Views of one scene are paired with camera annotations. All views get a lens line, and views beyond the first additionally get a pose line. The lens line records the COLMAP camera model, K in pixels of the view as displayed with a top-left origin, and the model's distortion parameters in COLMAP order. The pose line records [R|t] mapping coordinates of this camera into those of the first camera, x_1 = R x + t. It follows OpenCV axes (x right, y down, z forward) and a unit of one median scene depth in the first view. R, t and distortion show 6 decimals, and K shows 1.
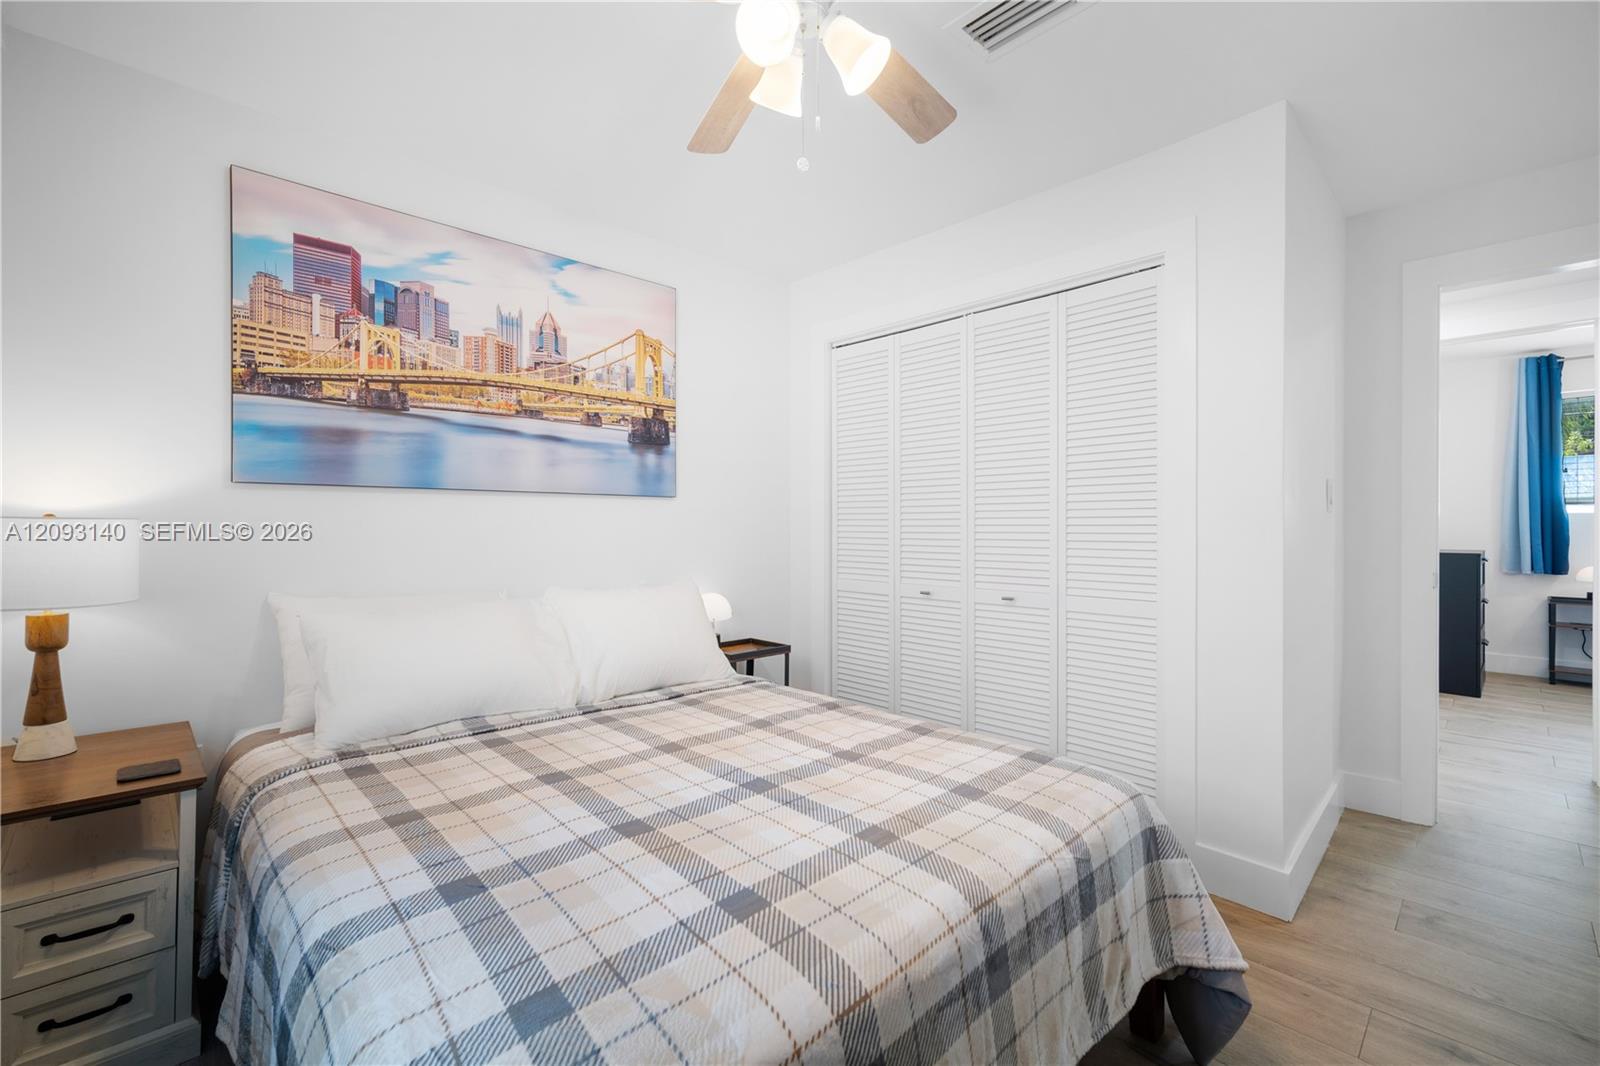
lens RADIAL K [[663.2, 0, 801.7], [0, 663.2, 523.9], [0, 0, 1]] dist [-0.001718, -0.000163]
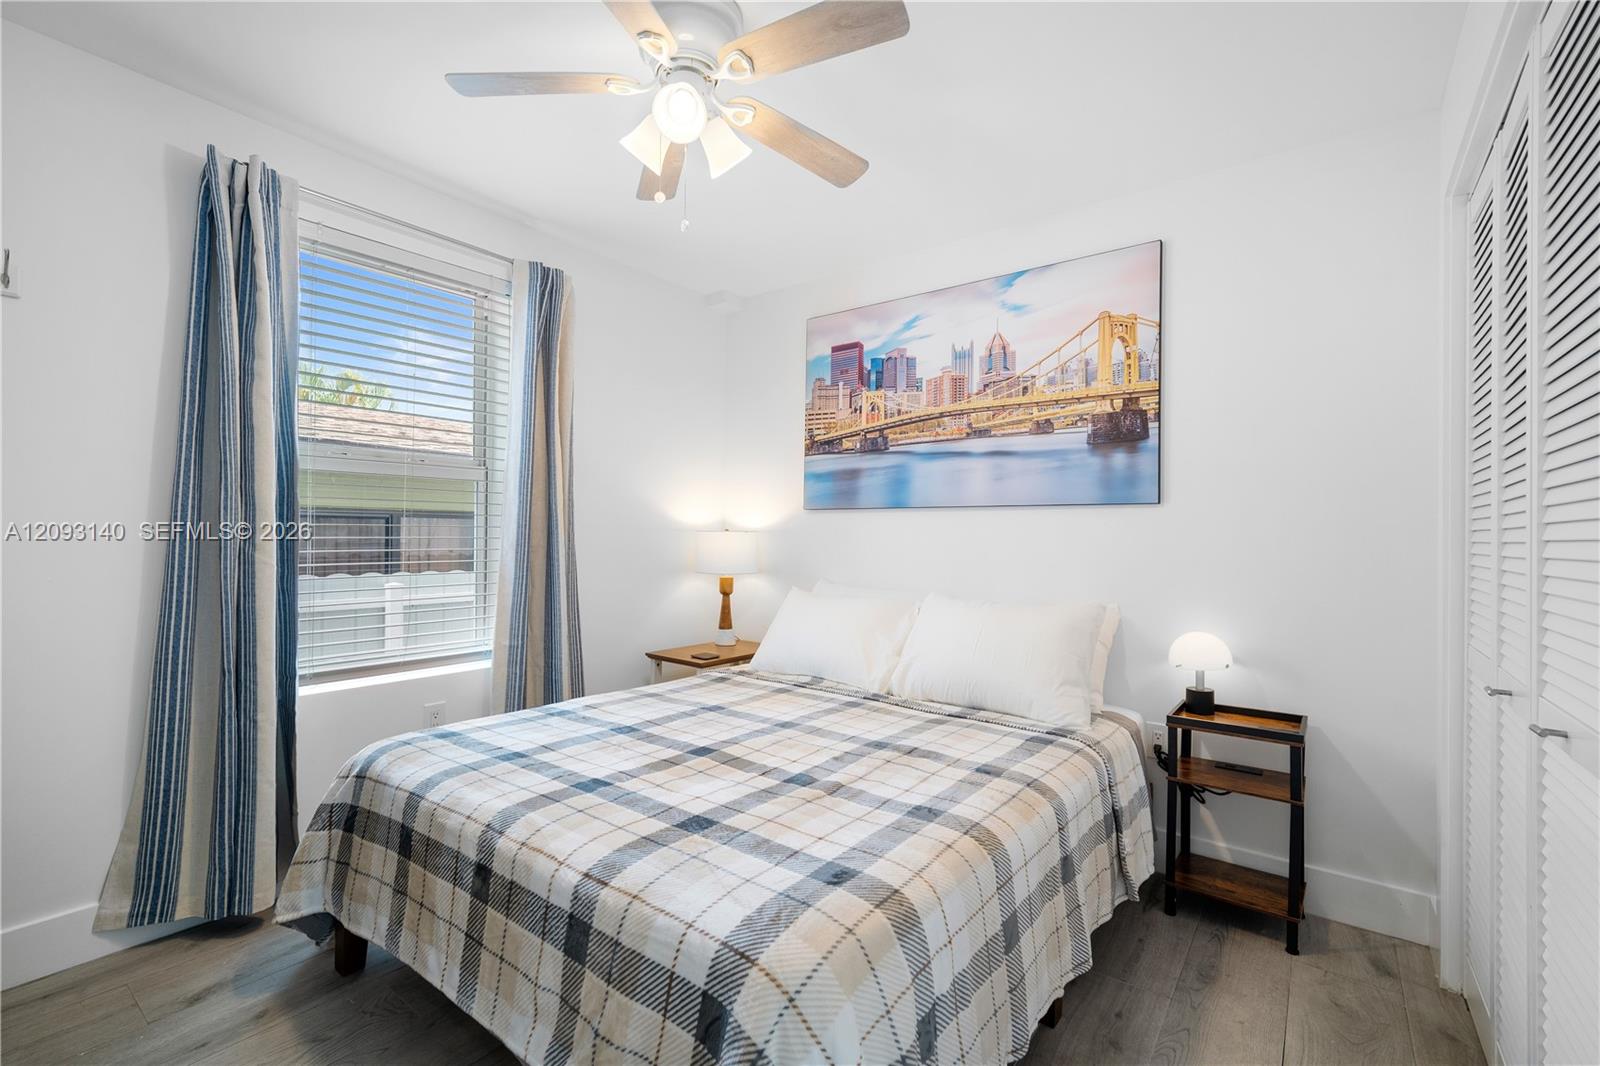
lens RADIAL K [[694.1, 0, 800.4], [0, 694.1, 534.6], [0, 0, 1]] dist [-0.010302, 0.006165]
pose [[0.173789, -0.000396, -0.984783, 0.724639], [-0.009078, 0.999957, -0.002004, 0.003015], [0.984741, 0.009288, 0.173778, 0.578388]]
